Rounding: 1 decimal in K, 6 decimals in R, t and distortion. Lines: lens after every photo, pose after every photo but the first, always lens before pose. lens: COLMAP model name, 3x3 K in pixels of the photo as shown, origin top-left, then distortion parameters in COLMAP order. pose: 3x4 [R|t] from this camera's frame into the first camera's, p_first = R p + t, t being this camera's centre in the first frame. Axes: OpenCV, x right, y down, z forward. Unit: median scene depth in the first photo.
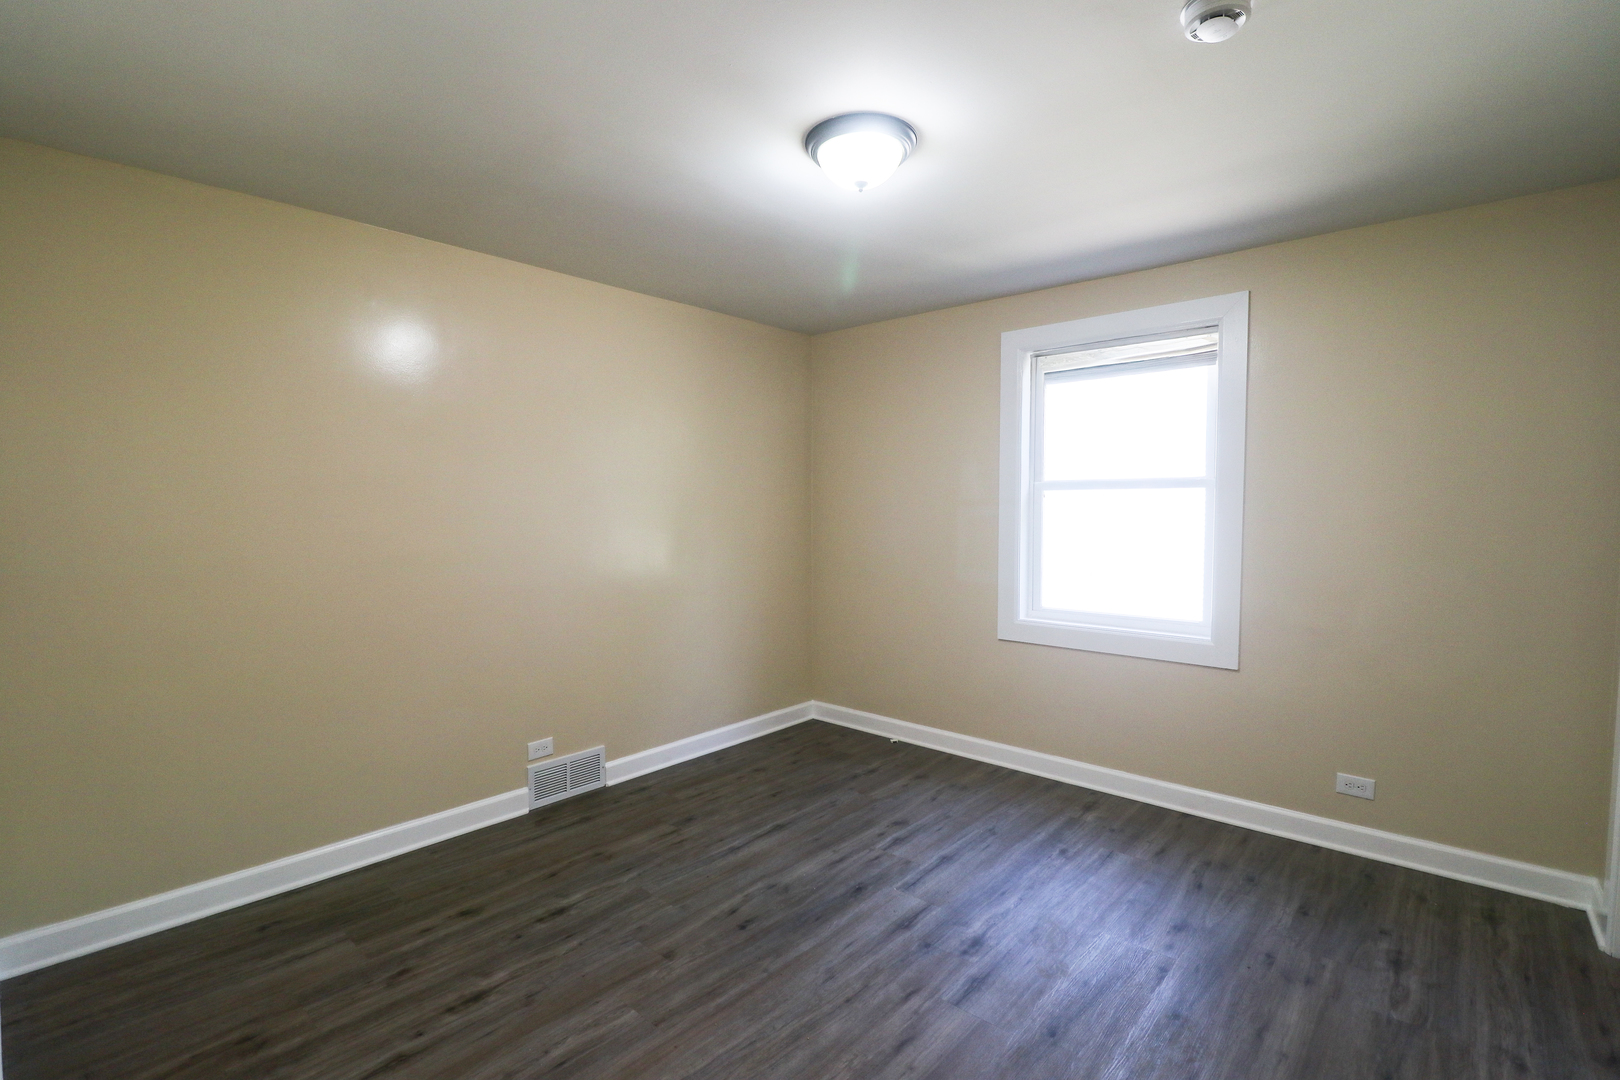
lens RADIAL K [[745.9, 0, 805.1], [0, 745.9, 545.9], [0, 0, 1]] dist [-0.013221, -0.000978]
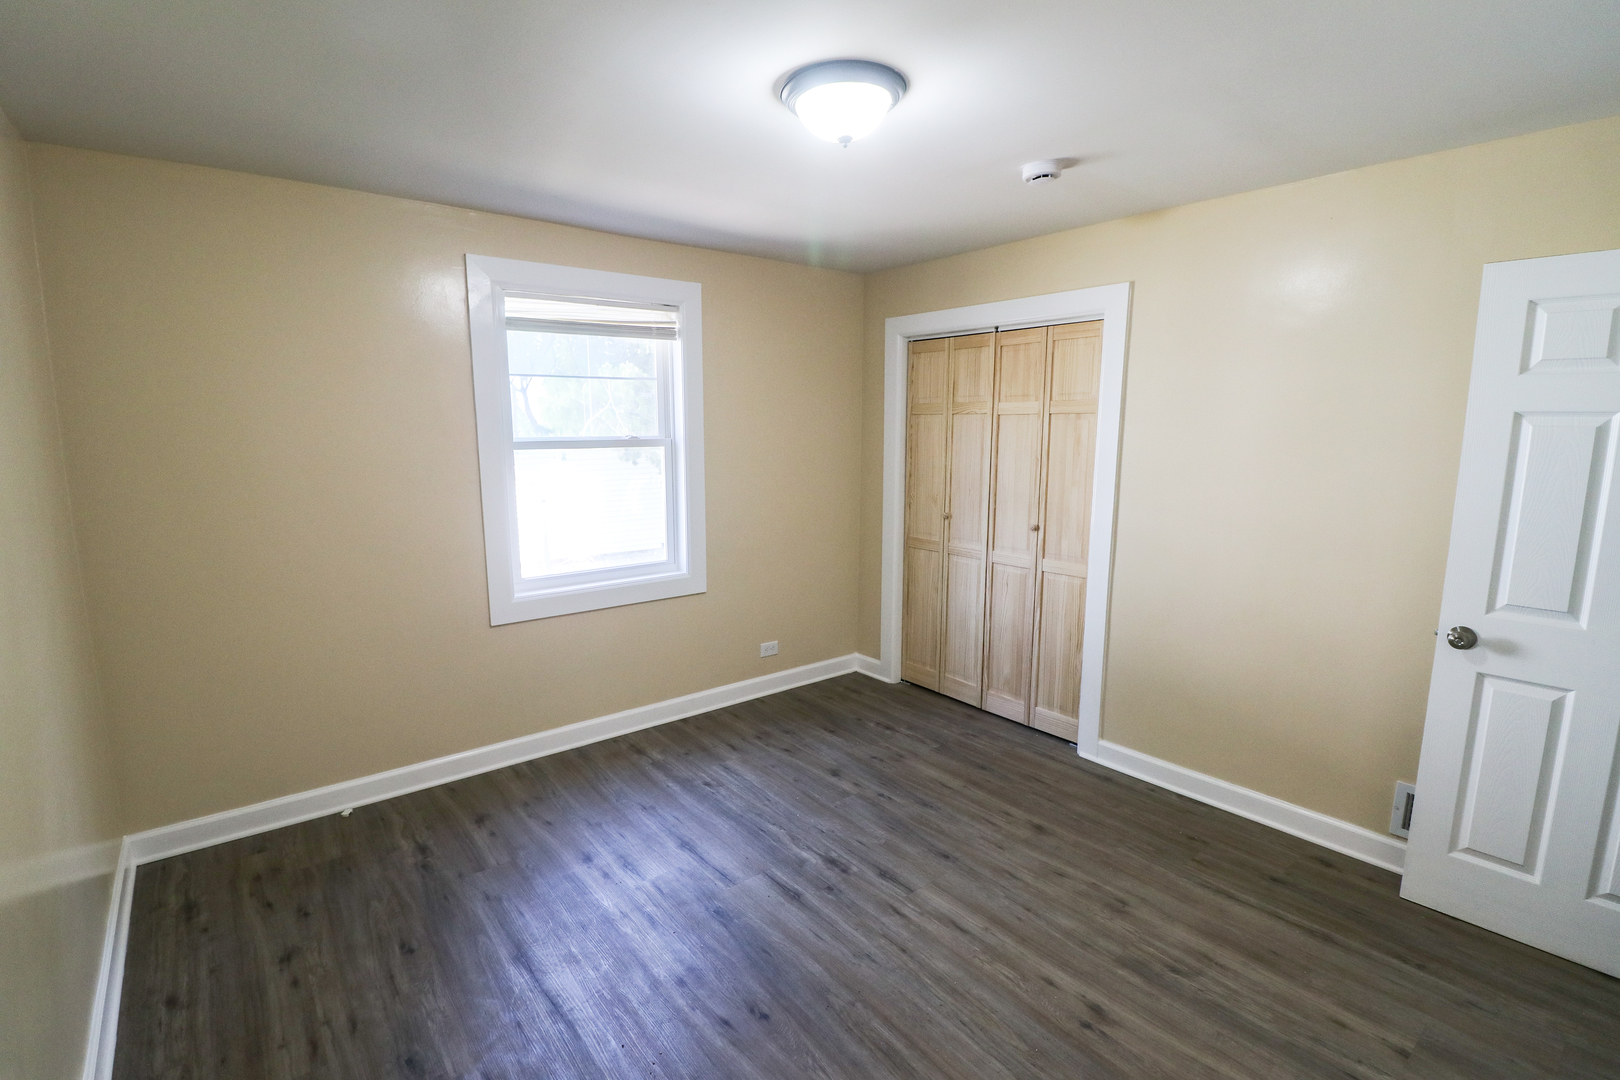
lens RADIAL K [[745.9, 0, 804.6], [0, 745.9, 536.0], [0, 0, 1]] dist [-0.013221, -0.000978]
pose [[0.173385, -0.147407, 0.973760, -0.638112], [0.056245, 0.988604, 0.139639, -0.097851], [-0.983247, 0.030558, 0.179700, 0.637052]]
